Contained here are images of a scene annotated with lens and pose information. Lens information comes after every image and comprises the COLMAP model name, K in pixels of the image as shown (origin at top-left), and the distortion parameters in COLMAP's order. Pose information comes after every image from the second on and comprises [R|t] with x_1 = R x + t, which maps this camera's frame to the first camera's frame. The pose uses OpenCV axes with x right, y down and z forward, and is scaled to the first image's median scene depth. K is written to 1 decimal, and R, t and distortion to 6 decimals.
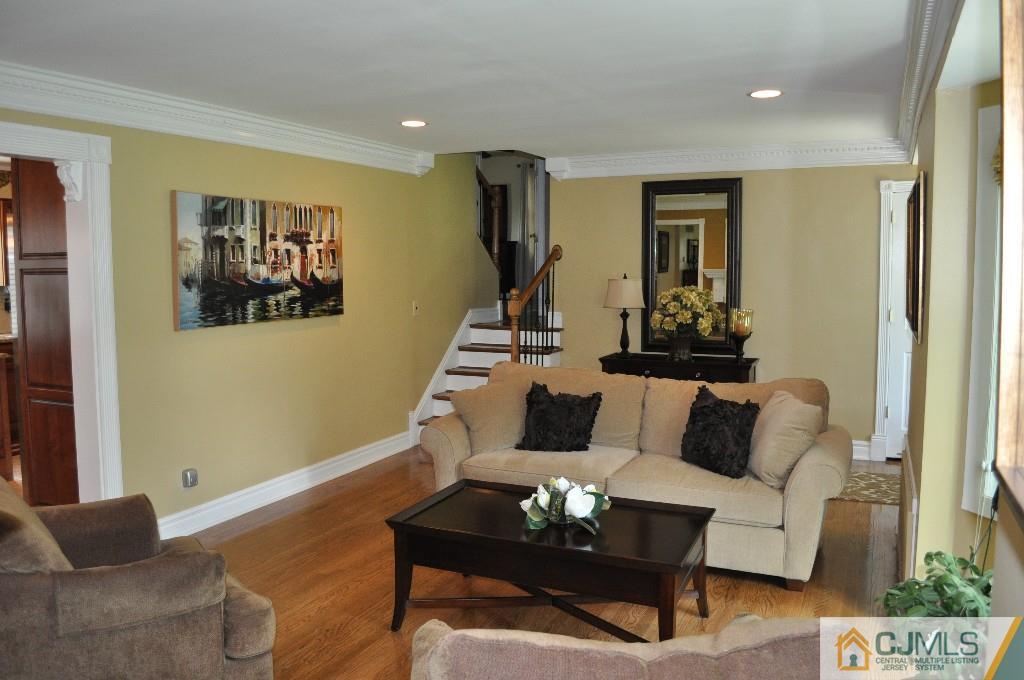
lens RADIAL K [[802.6, 0, 508.7], [0, 802.6, 340.4], [0, 0, 1]] dist [-0.088753, 0.019548]
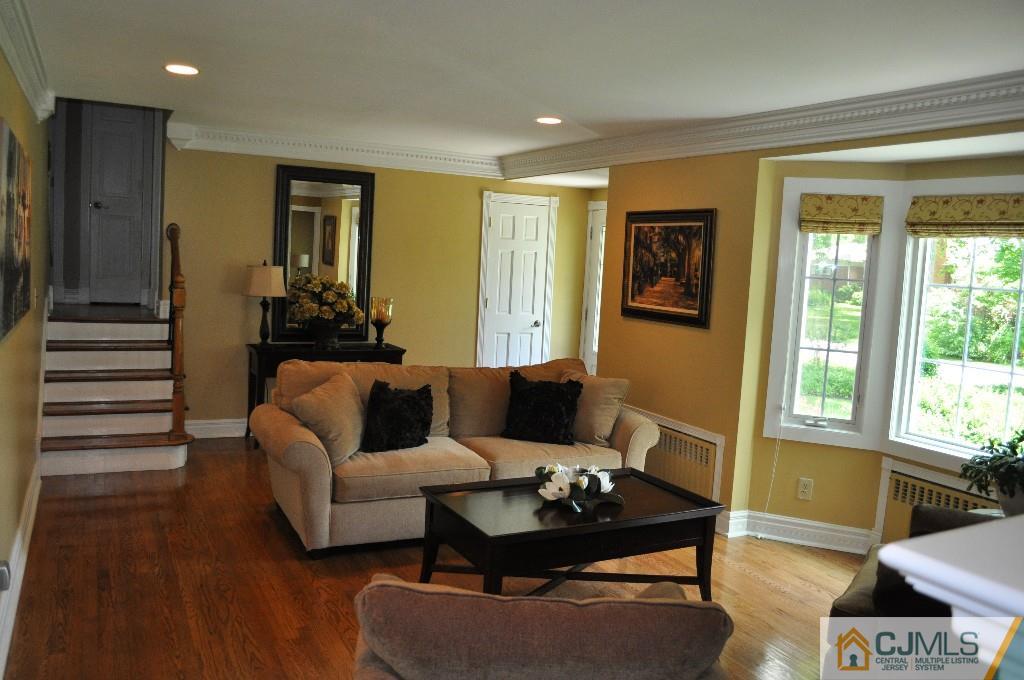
lens RADIAL K [[802.6, 0, 509.7], [0, 802.6, 338.2], [0, 0, 1]] dist [-0.088753, 0.019548]
pose [[0.604348, -0.038490, 0.795790, -0.447371], [0.018892, 0.999244, 0.033983, -0.018852], [-0.796496, -0.005503, 0.604619, 0.216669]]
